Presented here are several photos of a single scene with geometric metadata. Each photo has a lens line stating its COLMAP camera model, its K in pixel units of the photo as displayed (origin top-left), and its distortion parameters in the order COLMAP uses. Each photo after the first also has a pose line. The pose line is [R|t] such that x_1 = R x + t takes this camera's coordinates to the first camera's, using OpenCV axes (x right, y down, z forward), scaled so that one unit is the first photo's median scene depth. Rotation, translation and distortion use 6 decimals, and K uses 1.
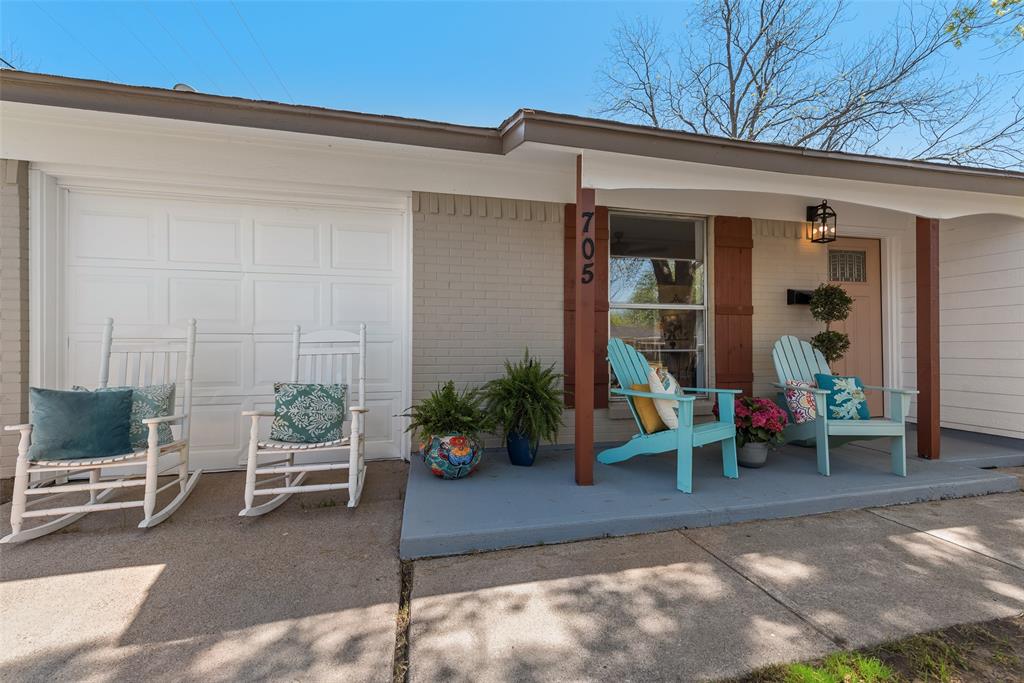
lens RADIAL K [[402.2, 0, 511.6], [0, 402.2, 340.2], [0, 0, 1]] dist [0.015934, -0.003759]
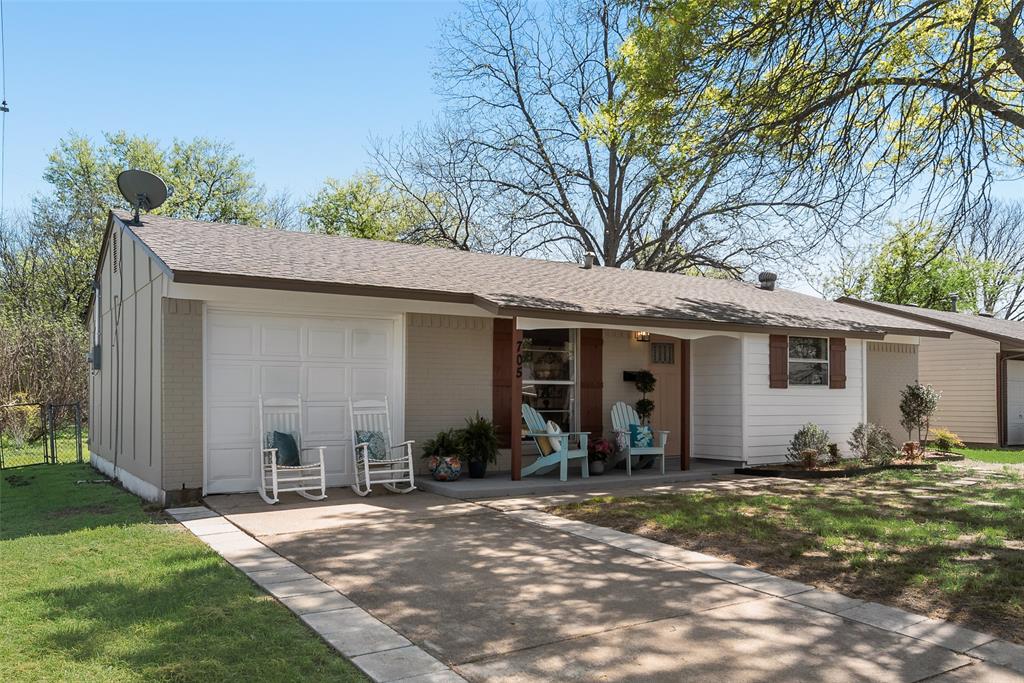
lens RADIAL K [[786.4, 0, 496.9], [0, 786.4, 390.1], [0, 0, 1]] dist [0.027840, -0.006281]
pose [[0.942646, 0.006640, 0.333728, -1.071427], [-0.008928, 0.999946, 0.005323, -0.090343], [-0.333675, -0.007997, 0.942654, -2.310696]]
